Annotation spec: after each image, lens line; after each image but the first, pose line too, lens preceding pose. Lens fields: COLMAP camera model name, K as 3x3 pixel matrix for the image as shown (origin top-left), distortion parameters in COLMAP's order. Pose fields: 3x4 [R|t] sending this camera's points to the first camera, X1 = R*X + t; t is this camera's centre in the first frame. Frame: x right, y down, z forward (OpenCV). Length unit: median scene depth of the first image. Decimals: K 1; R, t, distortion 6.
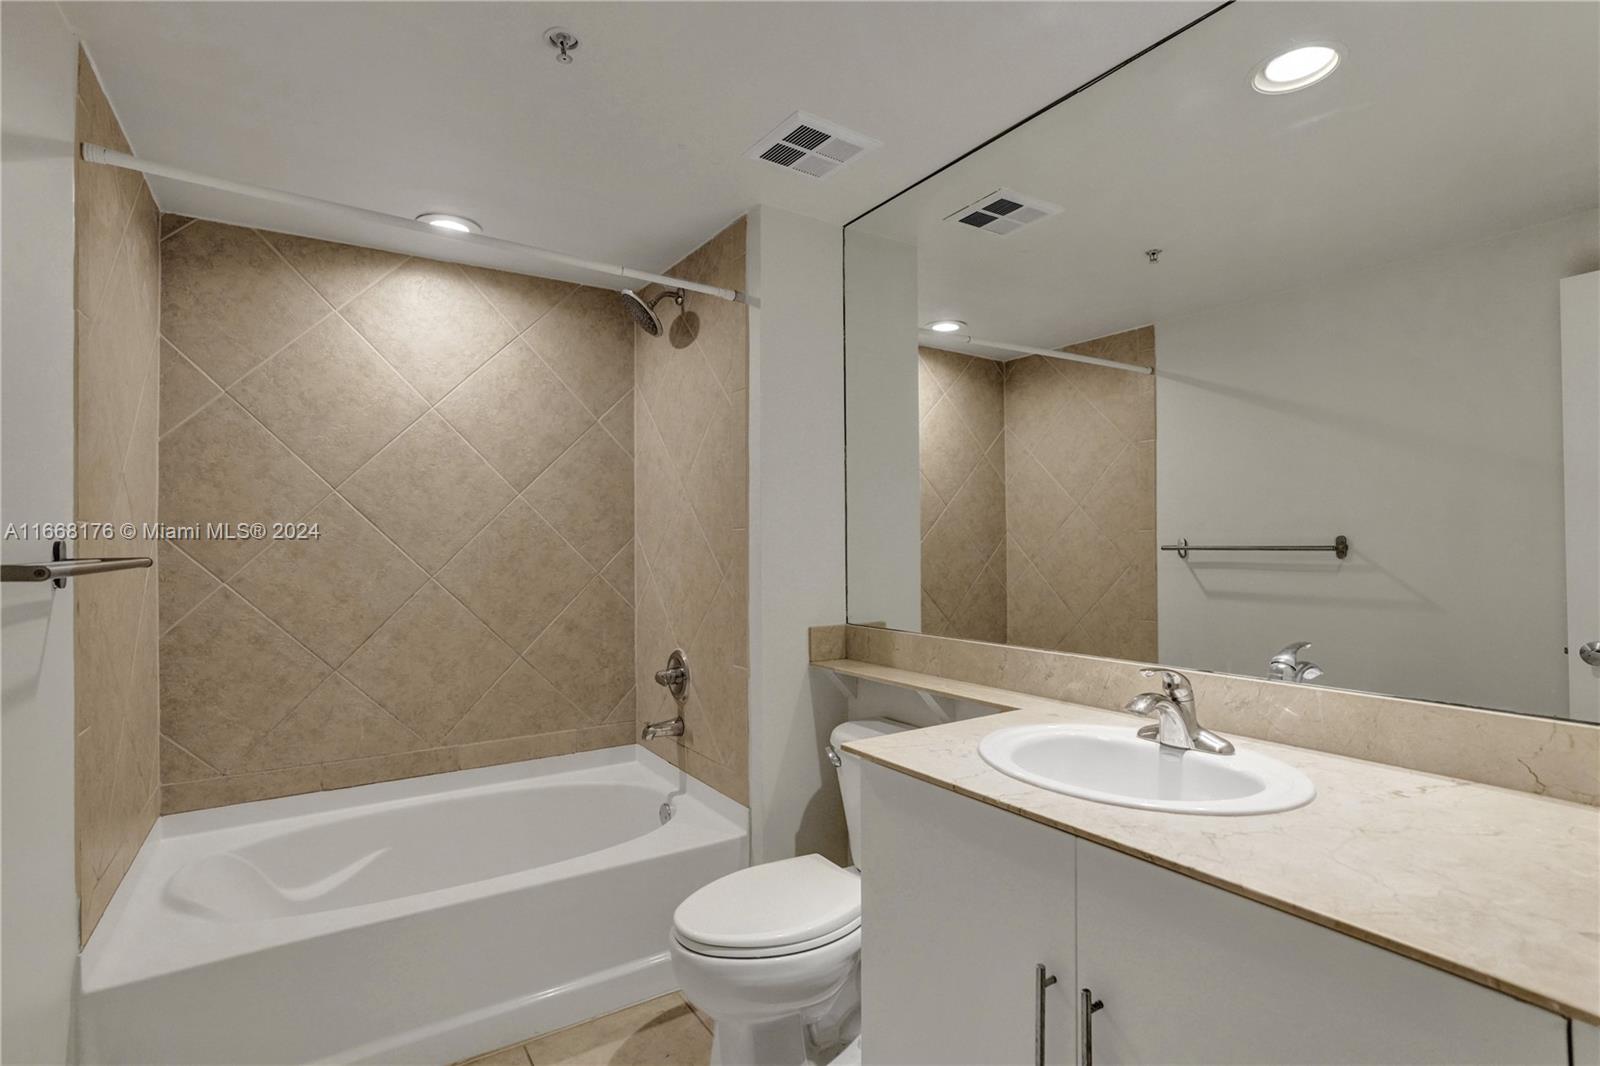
lens RADIAL K [[755.3, 0, 800.0], [0, 755.3, 533.0], [0, 0, 1]] dist [-0.027627, 0.000516]
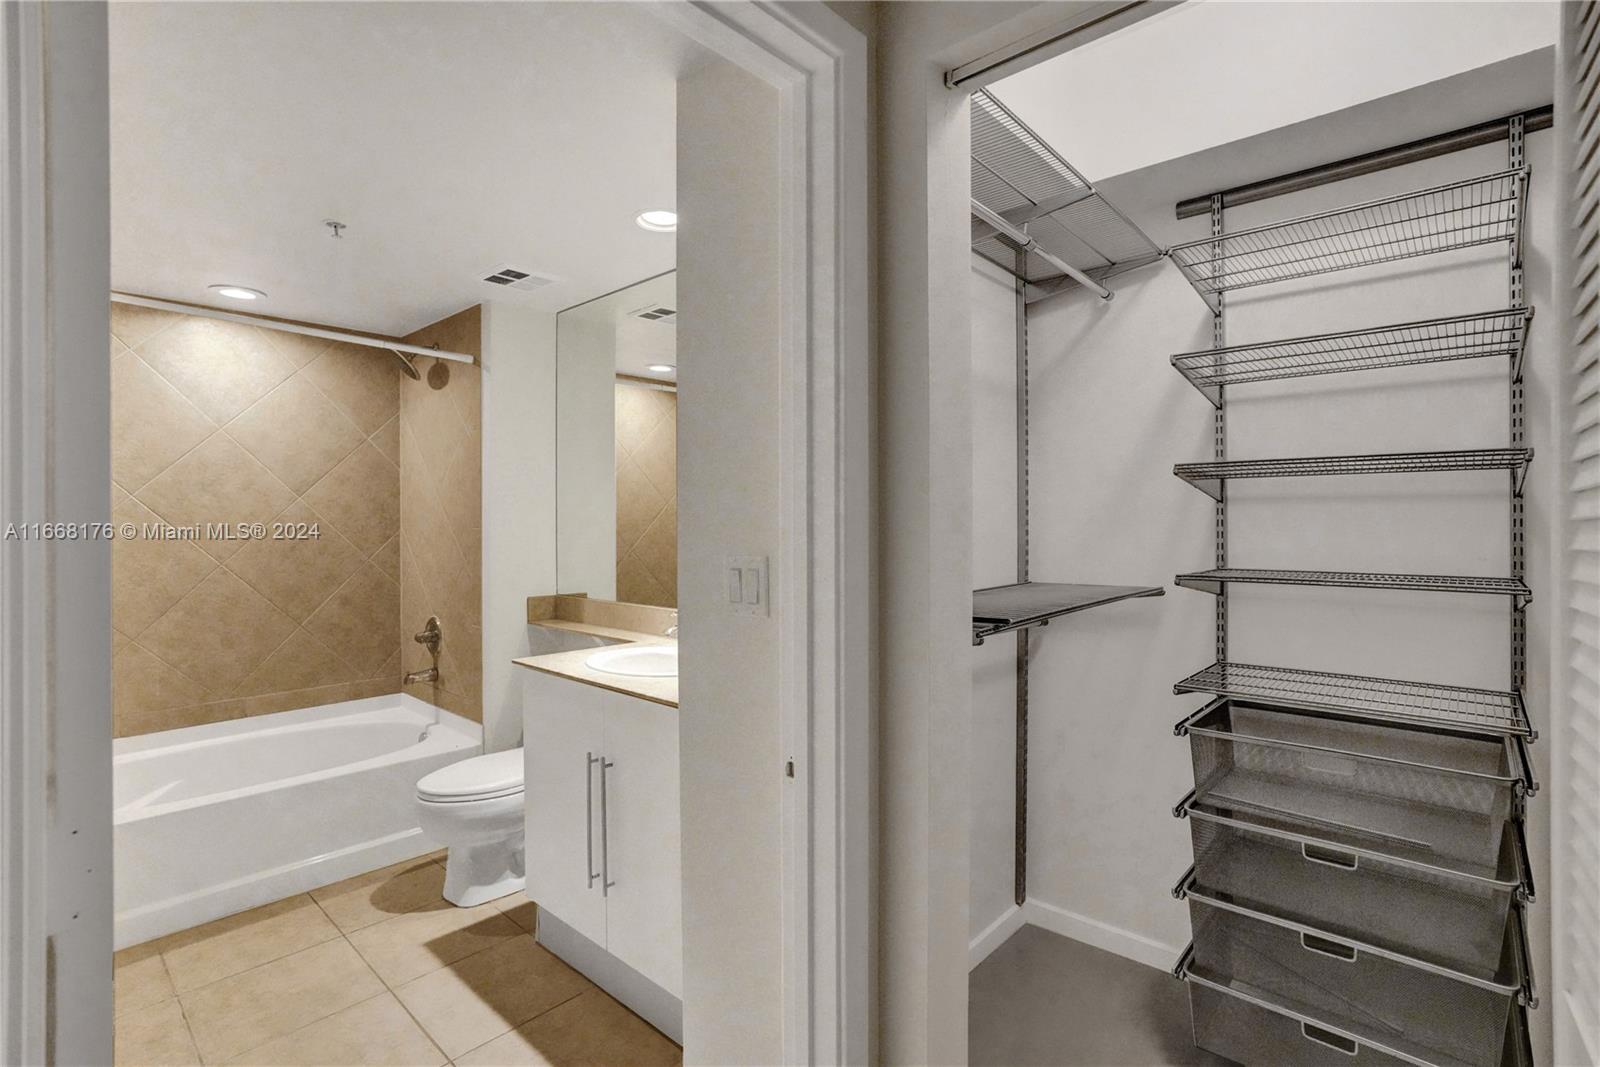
lens RADIAL K [[755.0, 0, 800.3], [0, 755.0, 519.7], [0, 0, 1]] dist [-0.048125, 0.031520]
pose [[0.969648, 0.002831, 0.244489, 0.147825], [-0.005942, 0.999911, 0.011985, -0.037300], [-0.244434, -0.013074, 0.969578, -0.447875]]
